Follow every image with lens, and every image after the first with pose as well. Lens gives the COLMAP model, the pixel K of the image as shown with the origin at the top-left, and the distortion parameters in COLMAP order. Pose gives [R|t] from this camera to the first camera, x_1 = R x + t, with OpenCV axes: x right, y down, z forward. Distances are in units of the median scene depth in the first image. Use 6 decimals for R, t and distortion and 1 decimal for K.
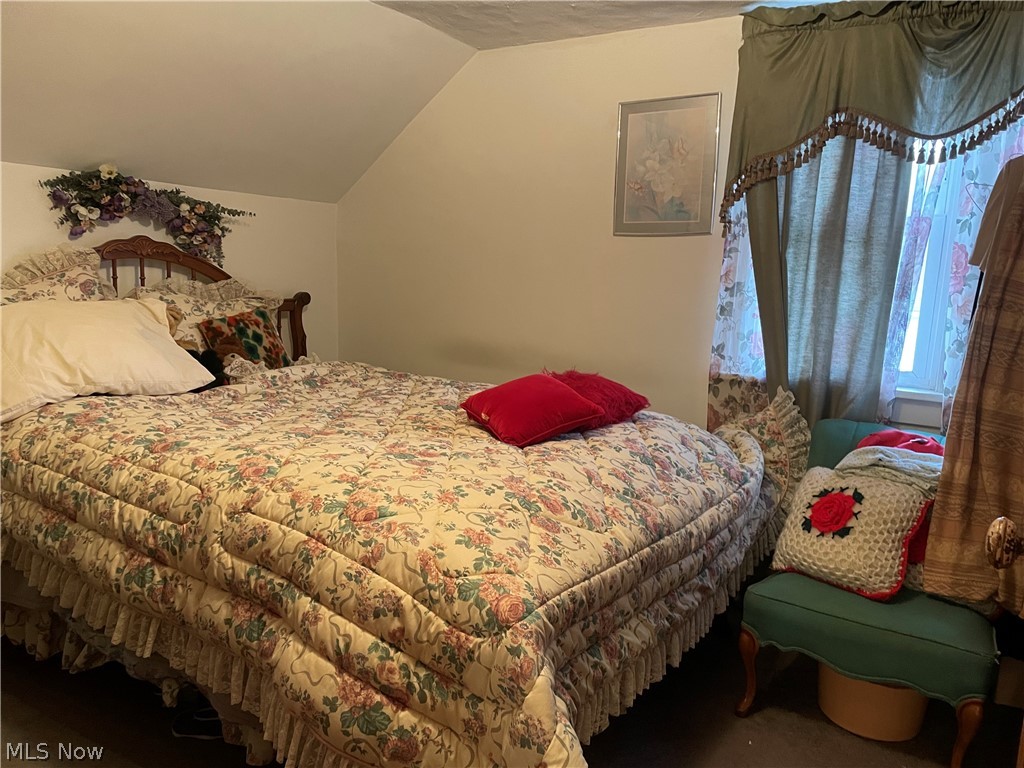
lens RADIAL K [[765.8, 0, 512.7], [0, 765.8, 376.8], [0, 0, 1]] dist [0.084295, -0.094689]
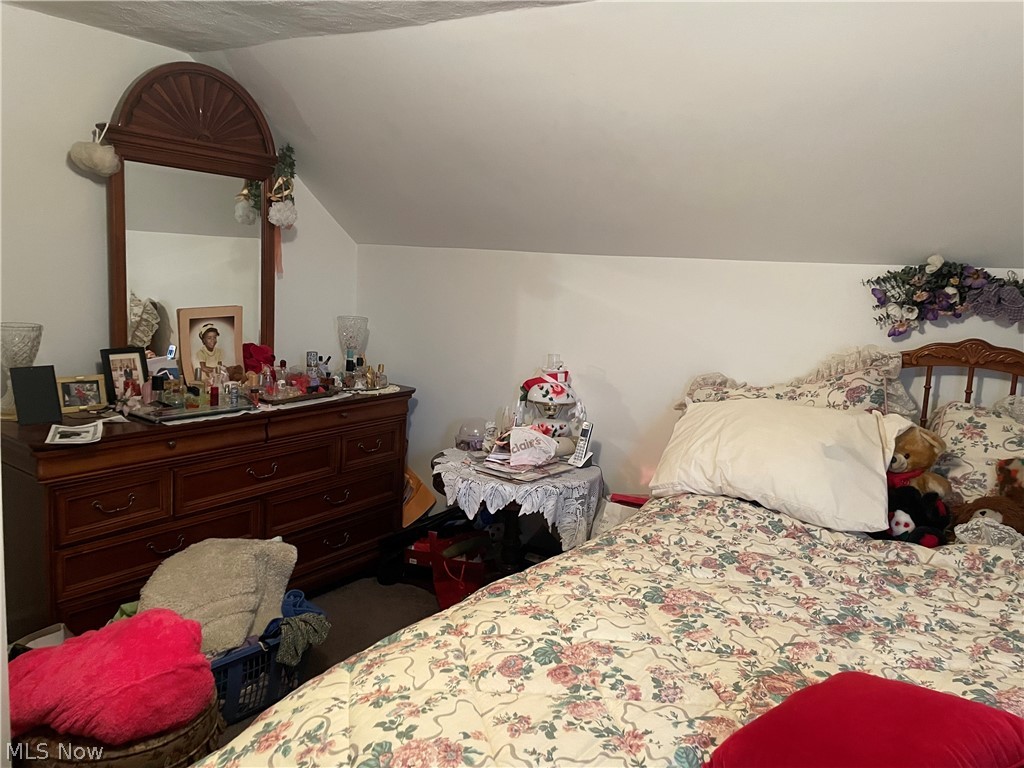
lens RADIAL K [[765.8, 0, 512.7], [0, 765.8, 376.8], [0, 0, 1]] dist [0.084295, -0.094689]
pose [[-0.034836, 0.080033, -0.996183, 0.567210], [-0.193566, 0.977373, 0.085290, -0.208427], [0.980469, 0.195798, -0.018556, 0.970971]]
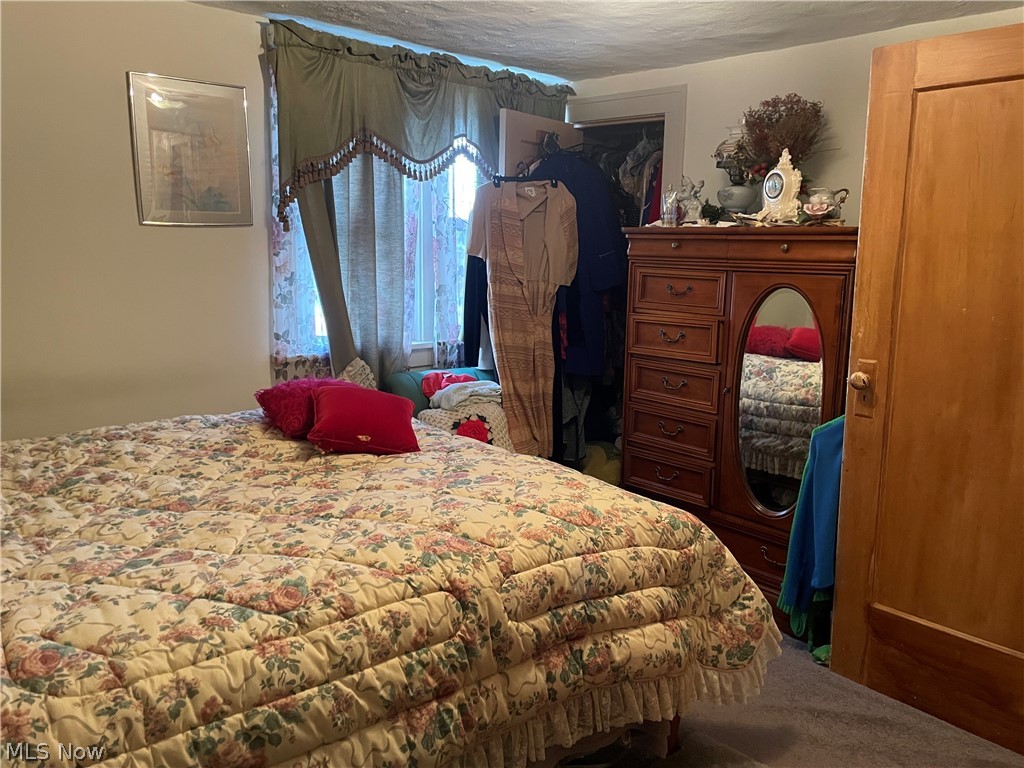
lens RADIAL K [[765.8, 0, 512.7], [0, 765.8, 376.8], [0, 0, 1]] dist [0.084295, -0.094689]
pose [[0.270157, -0.208320, 0.940010, -1.090706], [0.130484, 0.975227, 0.178624, -0.213911], [-0.953934, 0.074400, 0.290647, 0.652596]]
